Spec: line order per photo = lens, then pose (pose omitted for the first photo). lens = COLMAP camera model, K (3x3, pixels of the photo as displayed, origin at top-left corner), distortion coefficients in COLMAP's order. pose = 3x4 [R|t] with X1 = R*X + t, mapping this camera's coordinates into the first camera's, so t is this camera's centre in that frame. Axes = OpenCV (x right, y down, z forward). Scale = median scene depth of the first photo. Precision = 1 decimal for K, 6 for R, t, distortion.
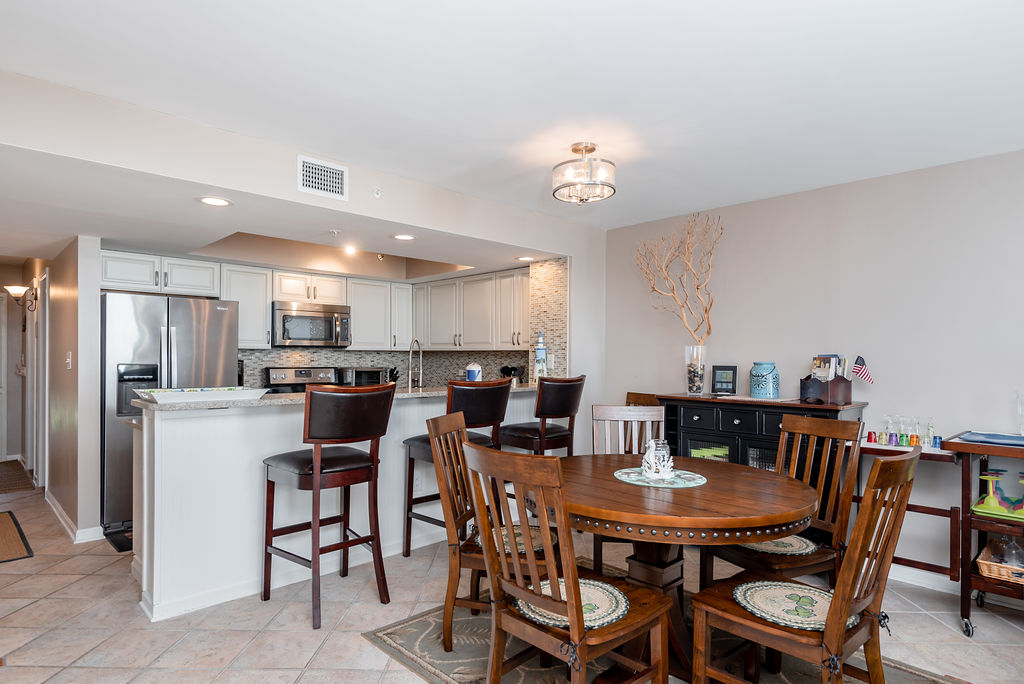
lens RADIAL K [[572.9, 0, 516.4], [0, 572.9, 347.4], [0, 0, 1]] dist [0.015393, 0.000465]
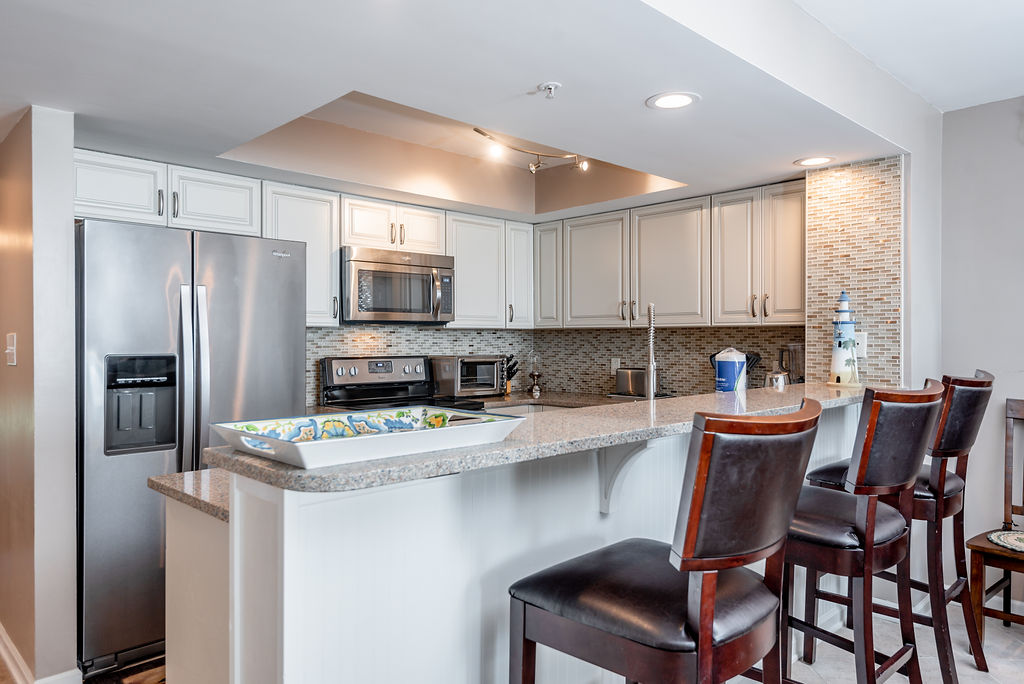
lens RADIAL K [[691.2, 0, 510.8], [0, 691.2, 339.6], [0, 0, 1]] dist [0.016814, -0.001651]
pose [[0.999969, -0.007645, -0.002025, -0.246243], [0.007684, 0.999773, 0.019879, 0.002896], [0.001872, -0.019894, 0.999800, 0.279175]]
